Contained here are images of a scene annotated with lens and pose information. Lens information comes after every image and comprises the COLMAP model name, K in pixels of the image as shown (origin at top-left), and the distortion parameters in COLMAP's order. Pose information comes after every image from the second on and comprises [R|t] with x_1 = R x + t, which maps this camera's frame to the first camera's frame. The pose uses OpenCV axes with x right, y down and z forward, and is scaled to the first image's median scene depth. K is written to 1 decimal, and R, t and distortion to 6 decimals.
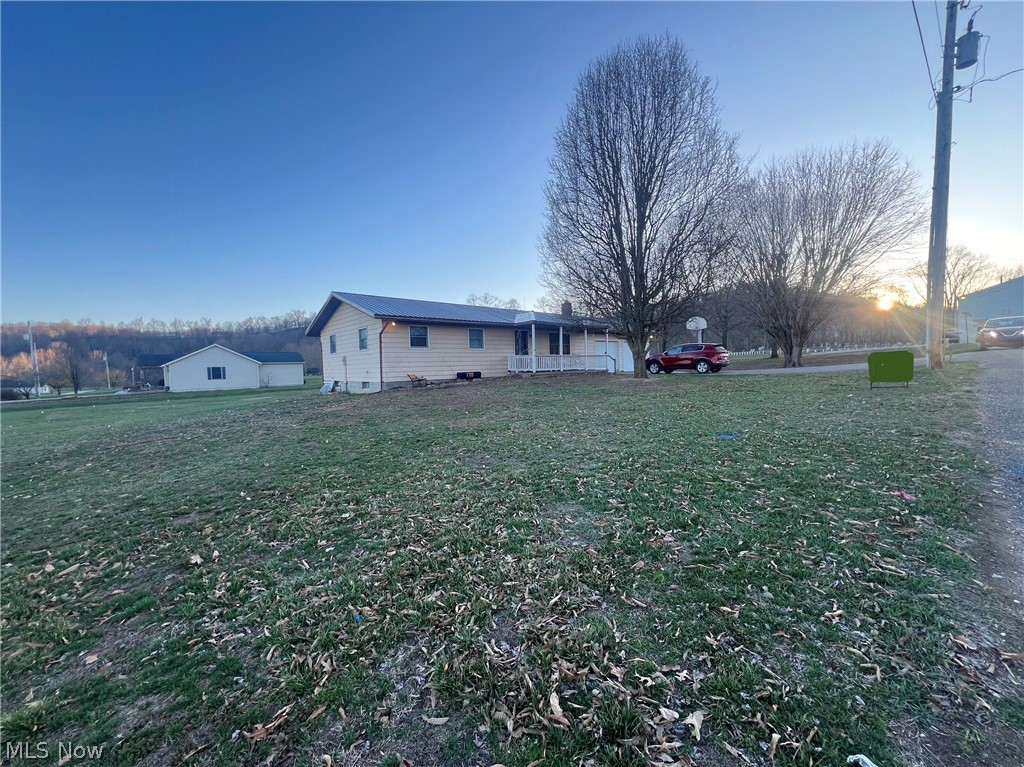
lens RADIAL K [[407.0, 0, 513.5], [0, 407.0, 384.4], [0, 0, 1]] dist [-0.000774, -0.000291]
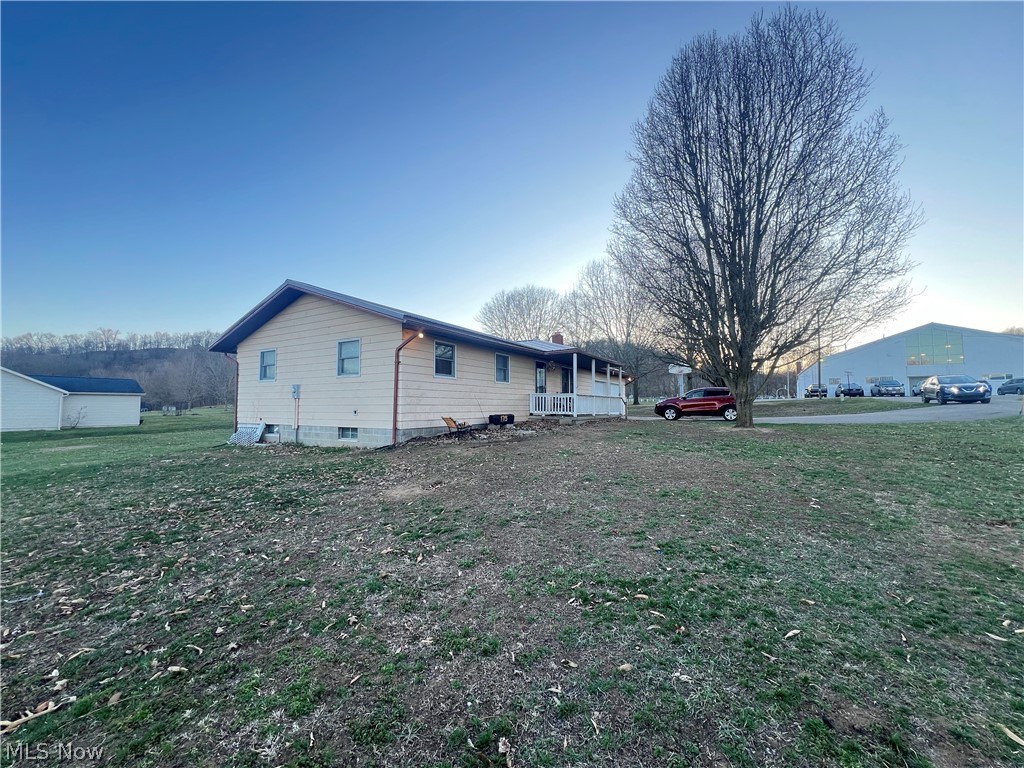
lens RADIAL K [[407.0, 0, 511.7], [0, 407.0, 383.4], [0, 0, 1]] dist [-0.000774, -0.000291]
pose [[0.952387, 0.043619, 0.301756, -0.378744], [-0.011526, 0.994157, -0.107327, -0.011025], [-0.304675, 0.098739, 0.947325, 0.408645]]
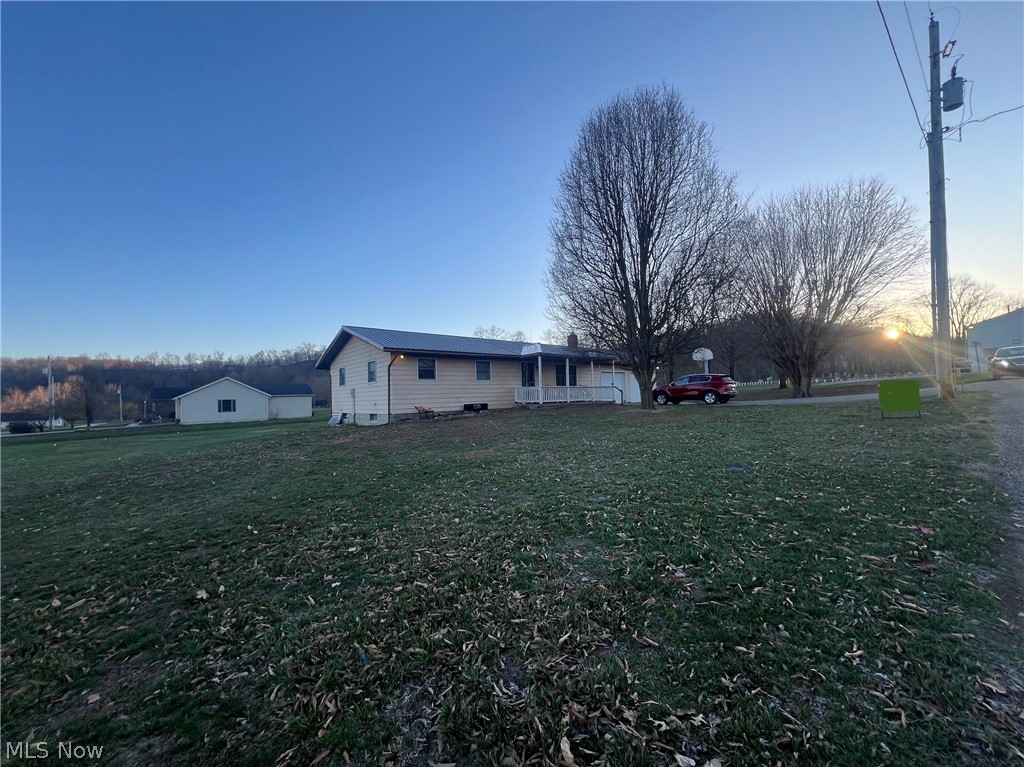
lens RADIAL K [[407.0, 0, 513.5], [0, 407.0, 384.6], [0, 0, 1]] dist [-0.000774, -0.000291]
pose [[0.999856, -0.004456, -0.016370, -0.000308], [0.003193, 0.997072, -0.076397, -0.000491], [0.016663, 0.076333, 0.996943, -0.003510]]
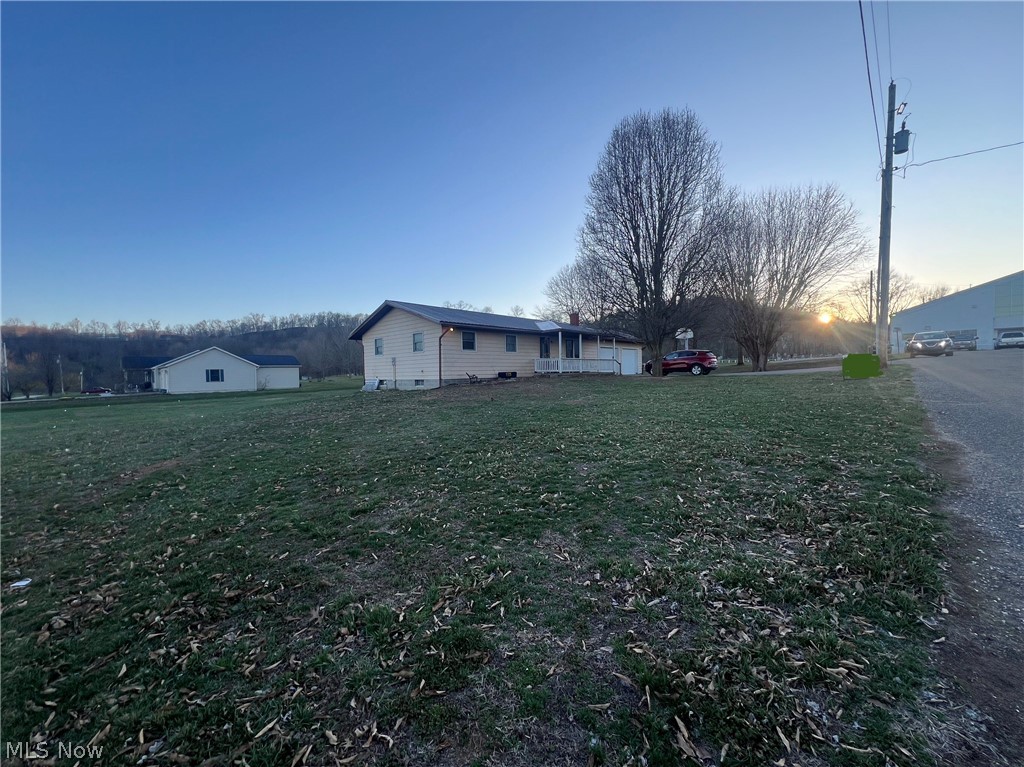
lens RADIAL K [[407.0, 0, 513.2], [0, 407.0, 384.9], [0, 0, 1]] dist [-0.000774, -0.000291]
pose [[0.996314, 0.004631, 0.085654, -0.238057], [-0.003114, 0.999836, -0.017846, 0.033460], [-0.085723, 0.017513, 0.996165, -0.190867]]
